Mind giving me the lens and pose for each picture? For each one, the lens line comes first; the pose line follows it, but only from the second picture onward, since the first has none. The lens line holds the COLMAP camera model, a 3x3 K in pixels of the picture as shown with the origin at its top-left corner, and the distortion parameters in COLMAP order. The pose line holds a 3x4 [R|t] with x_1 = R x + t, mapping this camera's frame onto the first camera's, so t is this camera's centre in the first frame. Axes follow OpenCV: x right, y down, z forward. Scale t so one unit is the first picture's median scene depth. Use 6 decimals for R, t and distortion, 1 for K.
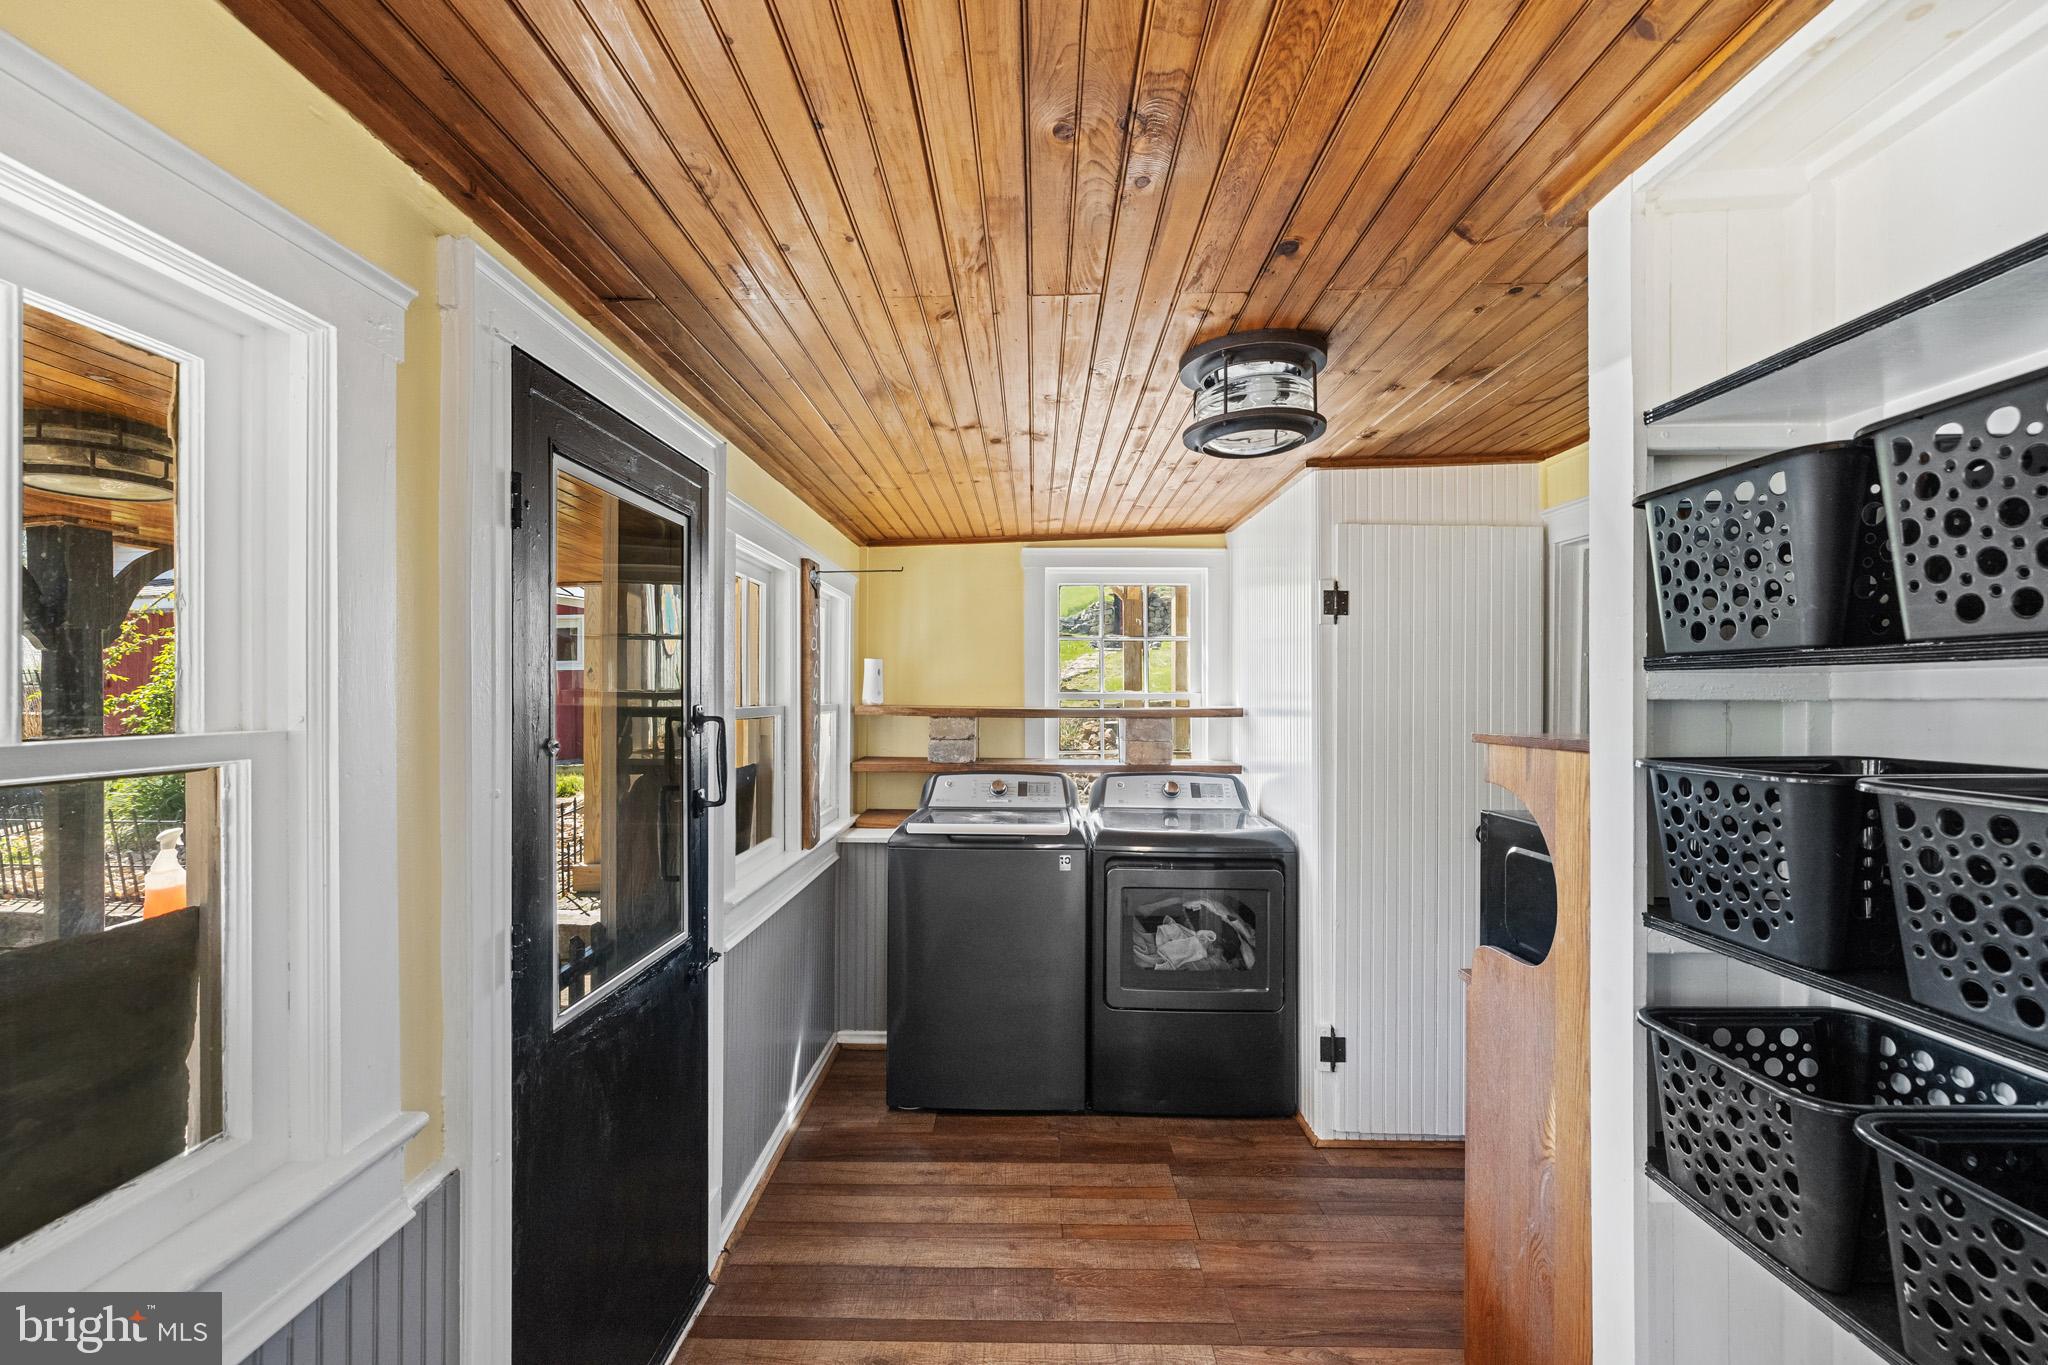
lens RADIAL K [[870.6, 0, 1020.7], [0, 870.6, 688.6], [0, 0, 1]] dist [-0.001343, 0.001547]
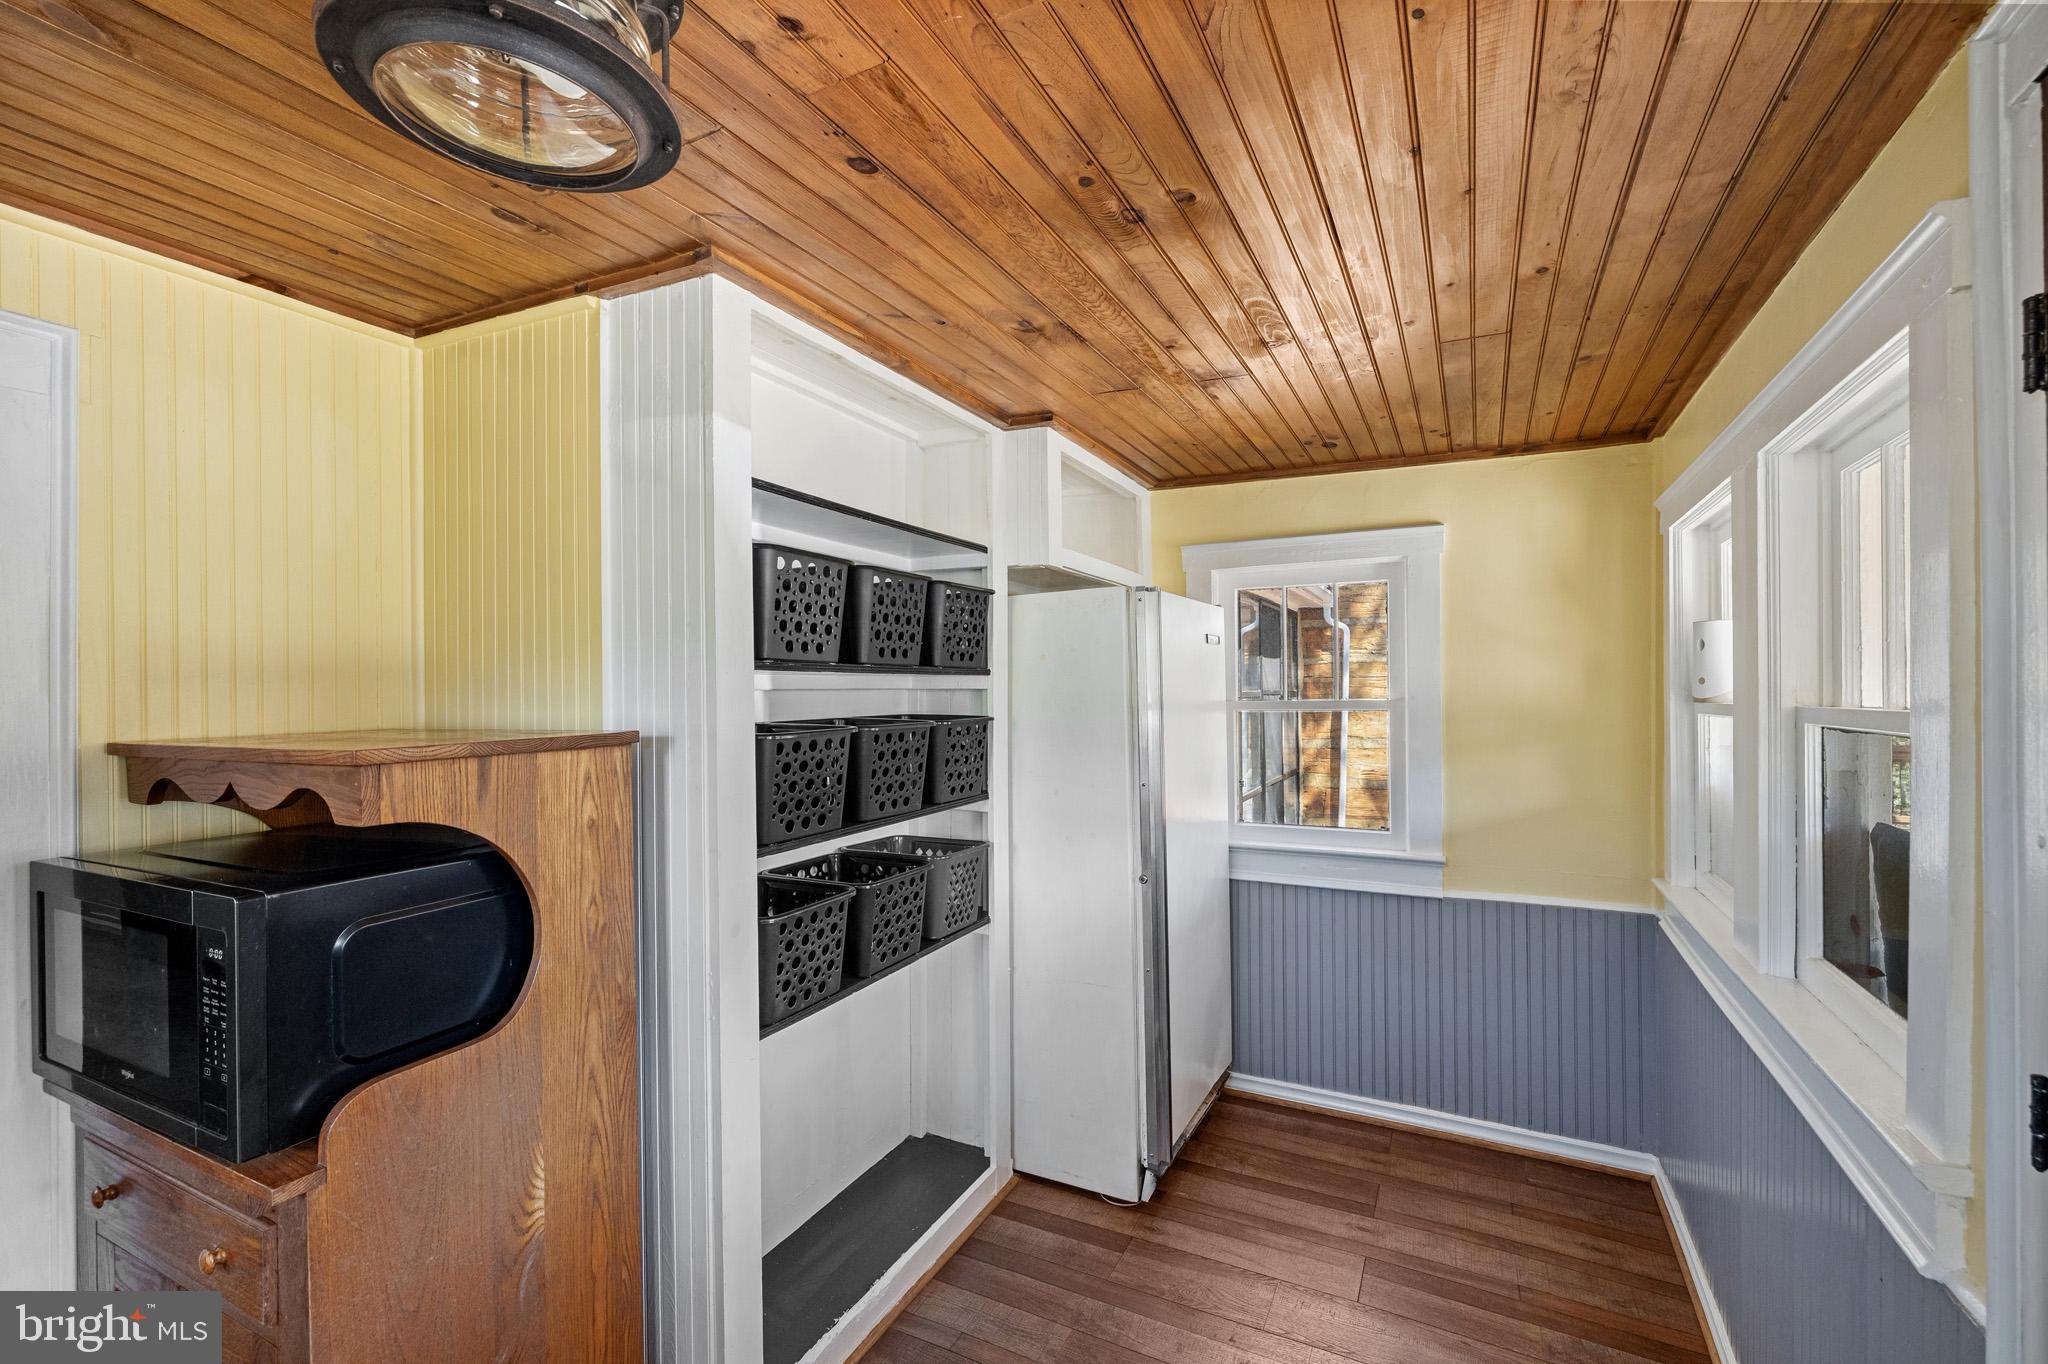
lens RADIAL K [[870.6, 0, 1021.8], [0, 870.6, 693.9], [0, 0, 1]] dist [-0.001343, 0.001547]
pose [[-0.895899, 0.003382, 0.444245, -0.277369], [0.002162, 0.999992, -0.003251, 0.024597], [-0.444253, -0.001952, -0.895899, 2.210808]]
